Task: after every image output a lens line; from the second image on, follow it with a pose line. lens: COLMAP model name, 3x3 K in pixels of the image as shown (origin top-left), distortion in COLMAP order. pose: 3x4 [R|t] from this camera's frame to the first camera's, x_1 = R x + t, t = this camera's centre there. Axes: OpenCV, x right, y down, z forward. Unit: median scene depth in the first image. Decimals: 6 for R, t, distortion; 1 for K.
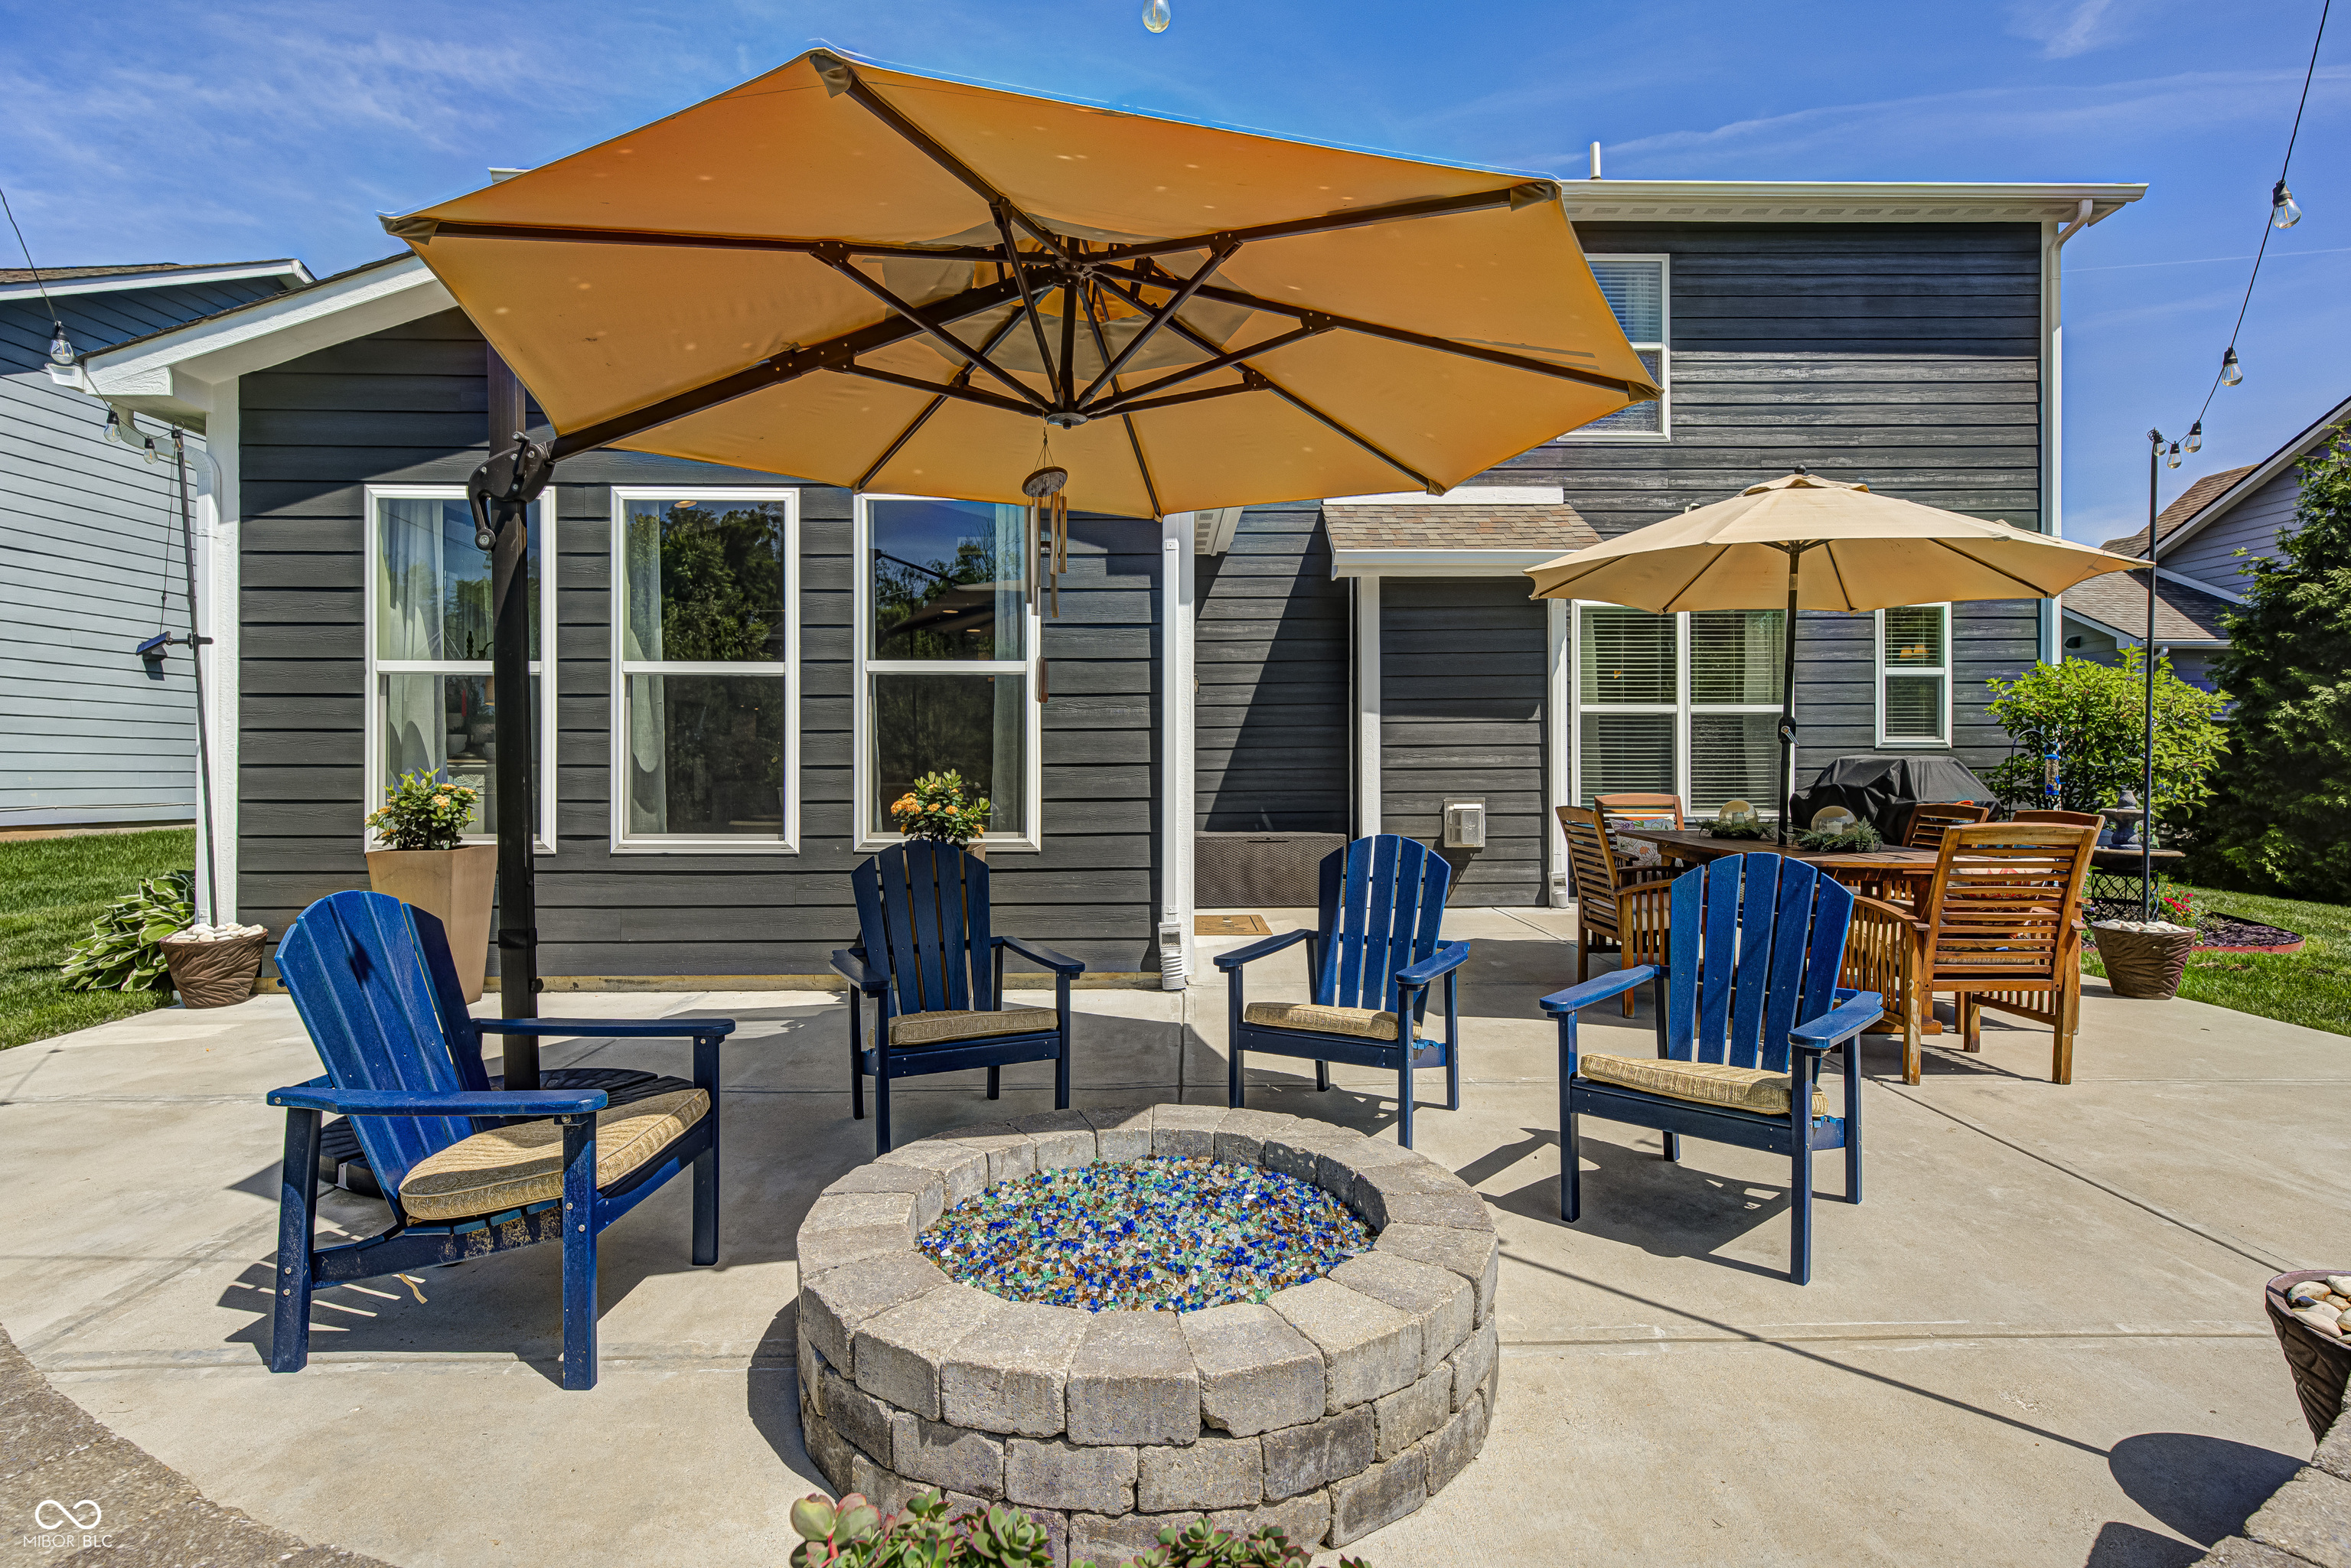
lens RADIAL K [[1180.3, 0, 1173.4], [0, 1180.3, 774.3], [0, 0, 1]] dist [0.003729, 0.007339]
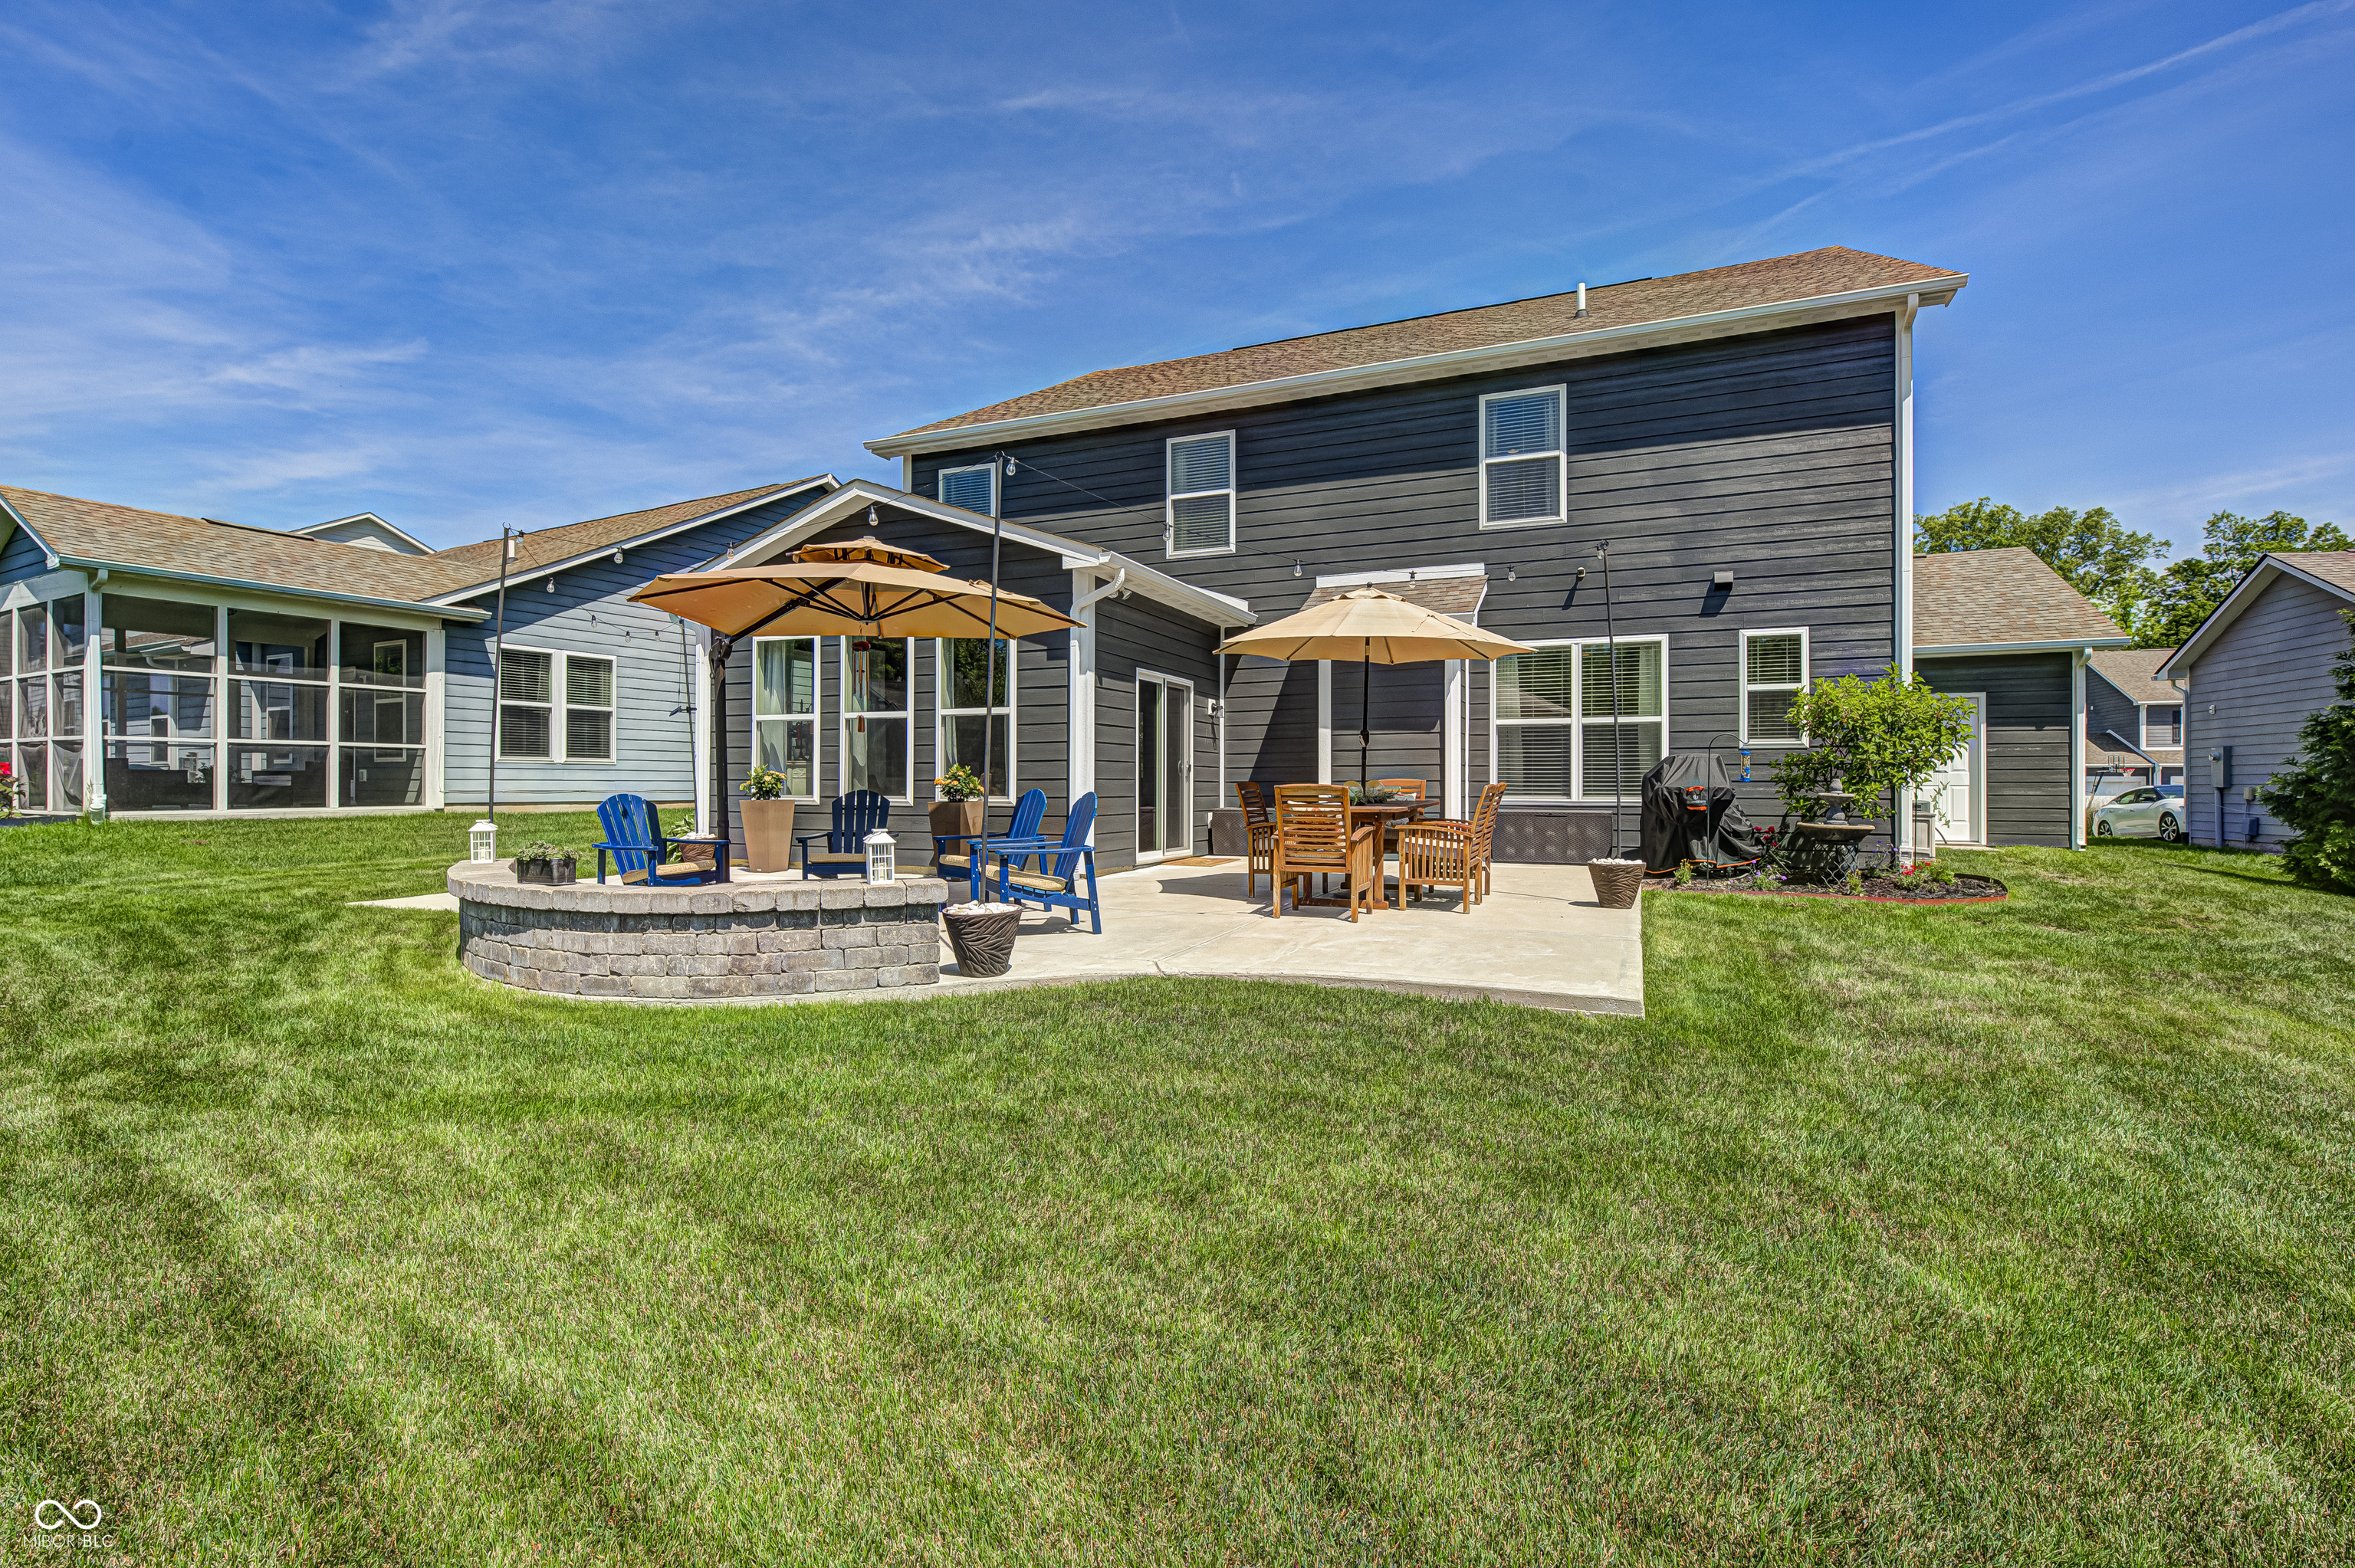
lens RADIAL K [[1061.1, 0, 1172.4], [0, 1061.1, 797.6], [0, 0, 1]] dist [0.002971, 0.000641]
pose [[0.912612, 0.008461, -0.408739, 0.542292], [-0.002706, 0.999889, 0.014657, 0.016767], [0.408817, -0.012270, 0.912534, -0.312666]]
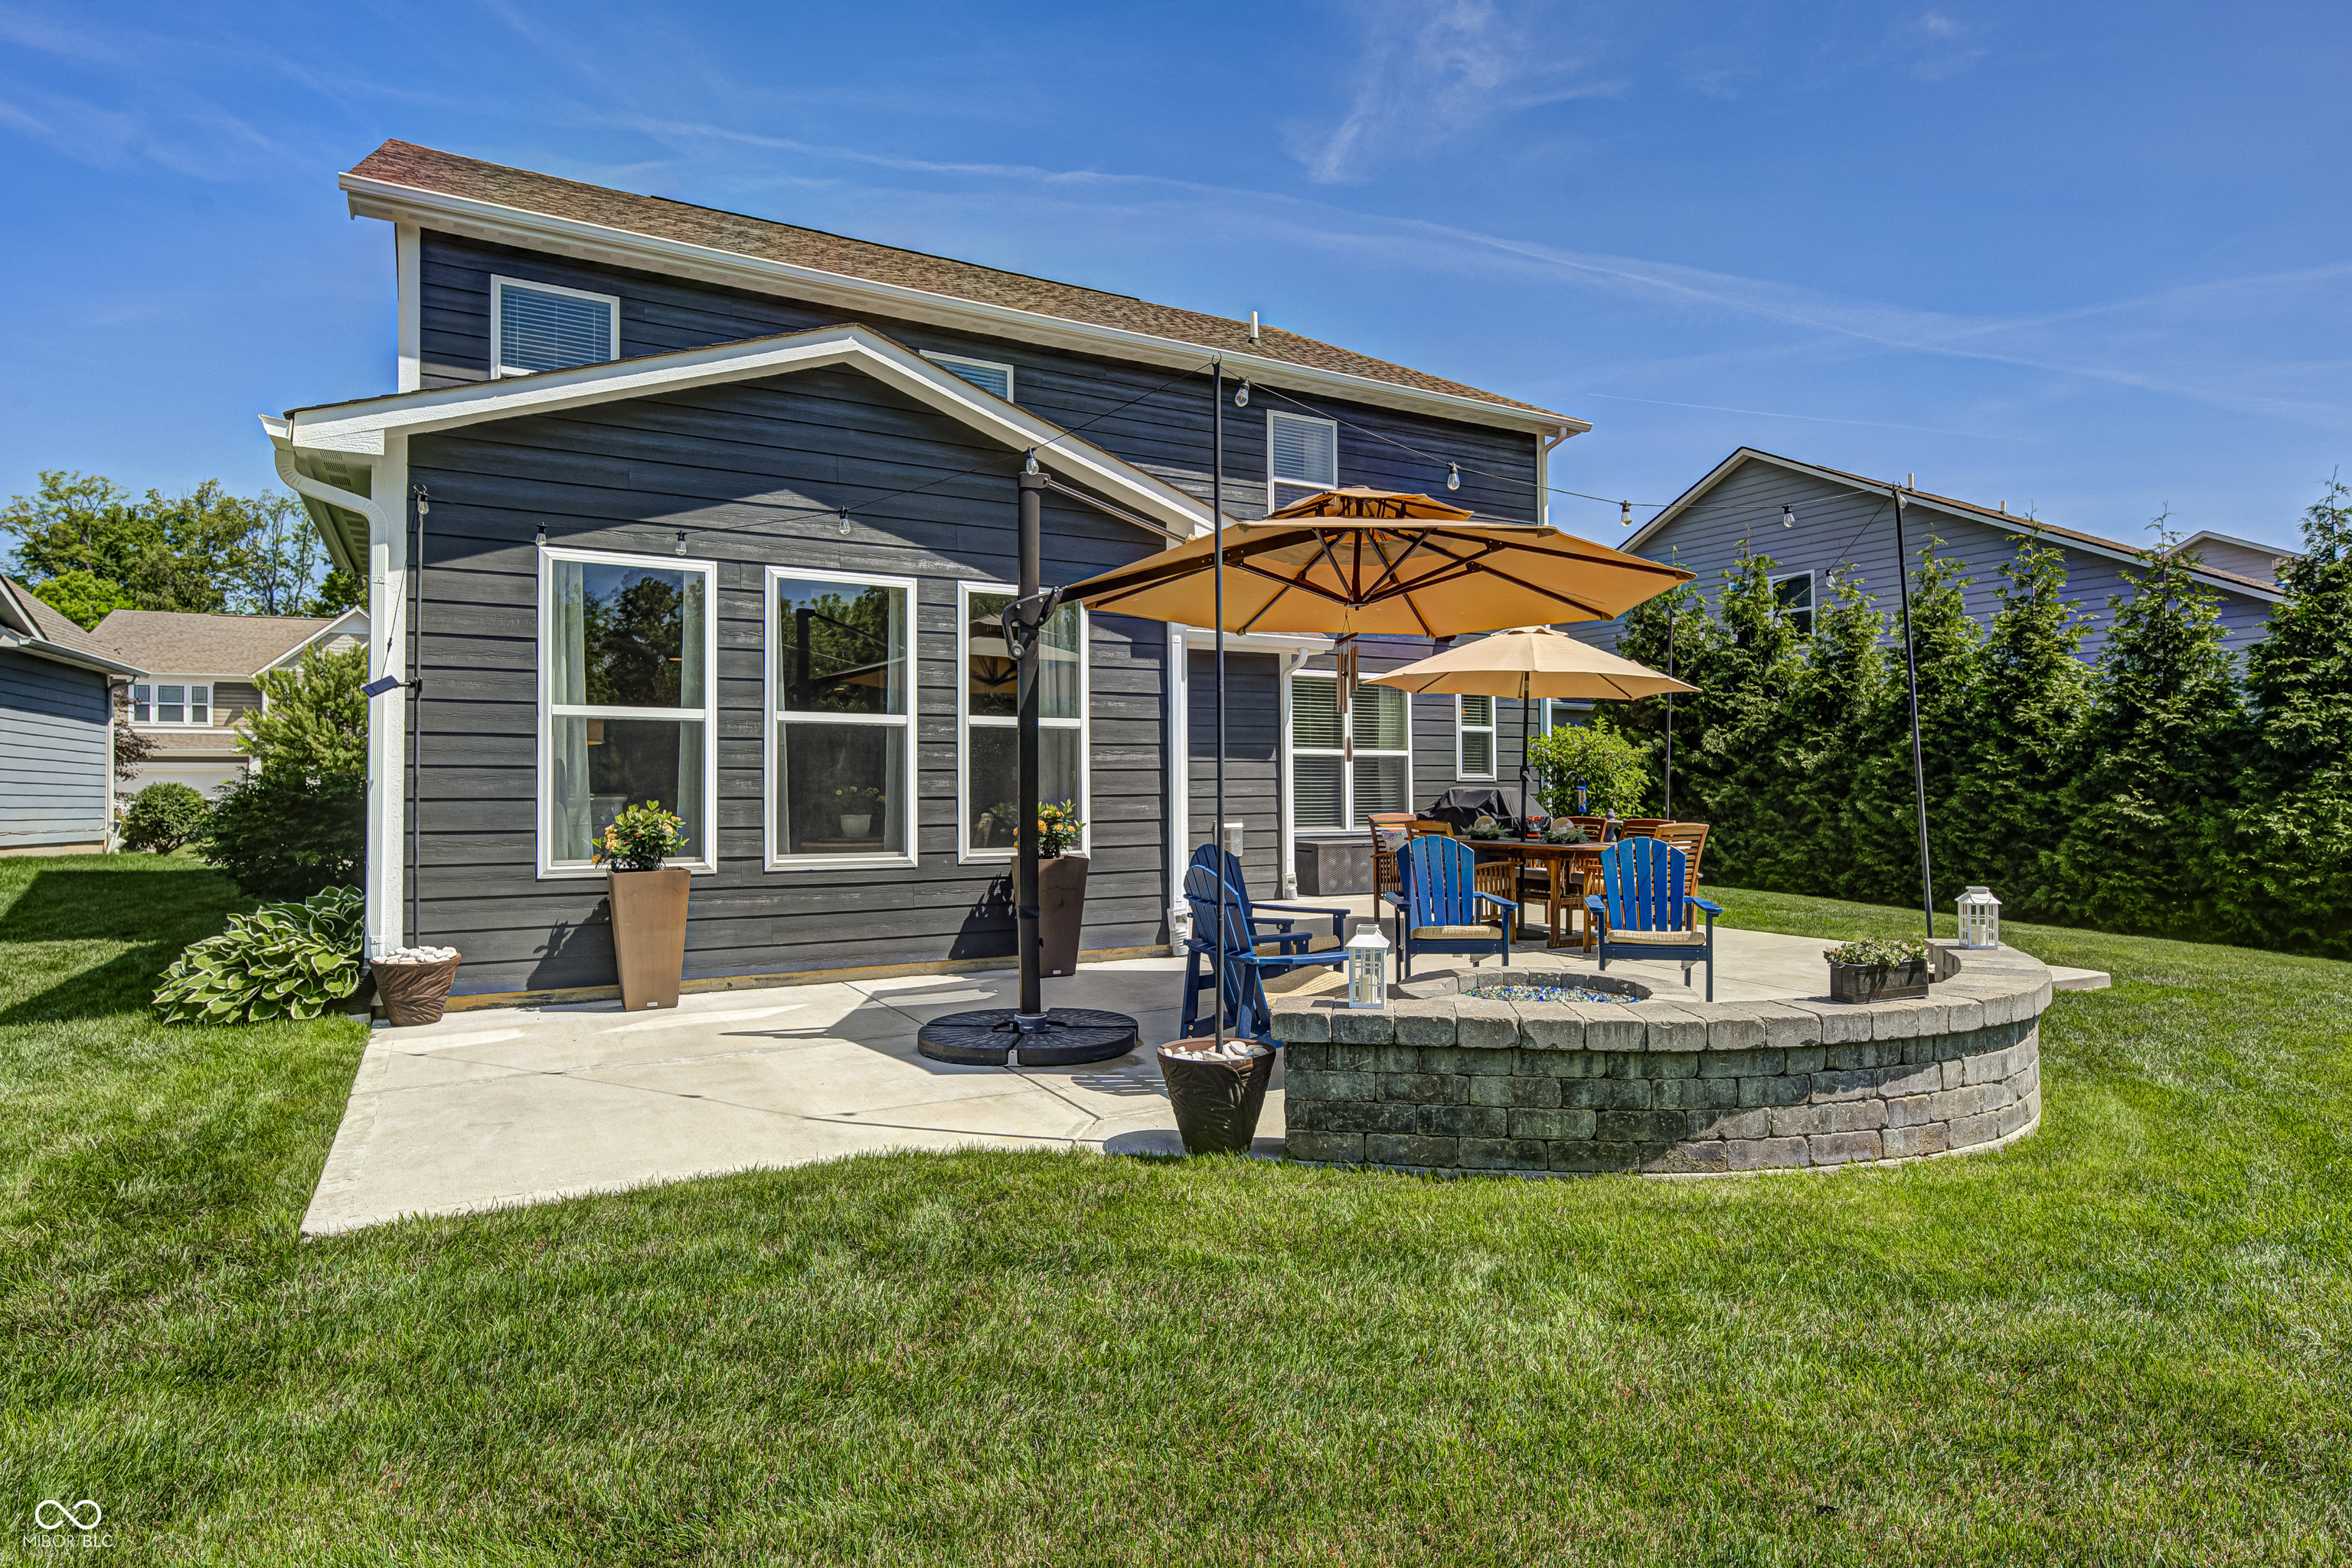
lens RADIAL K [[1262.7, 0, 1187.1], [0, 1262.7, 776.8], [0, 0, 1]] dist [0.013088, -0.000228]
pose [[0.880447, 0.002803, 0.474137, -0.457420], [0.006831, 0.999804, -0.018594, -0.001314], [-0.474096, 0.019610, 0.880255, -0.213898]]
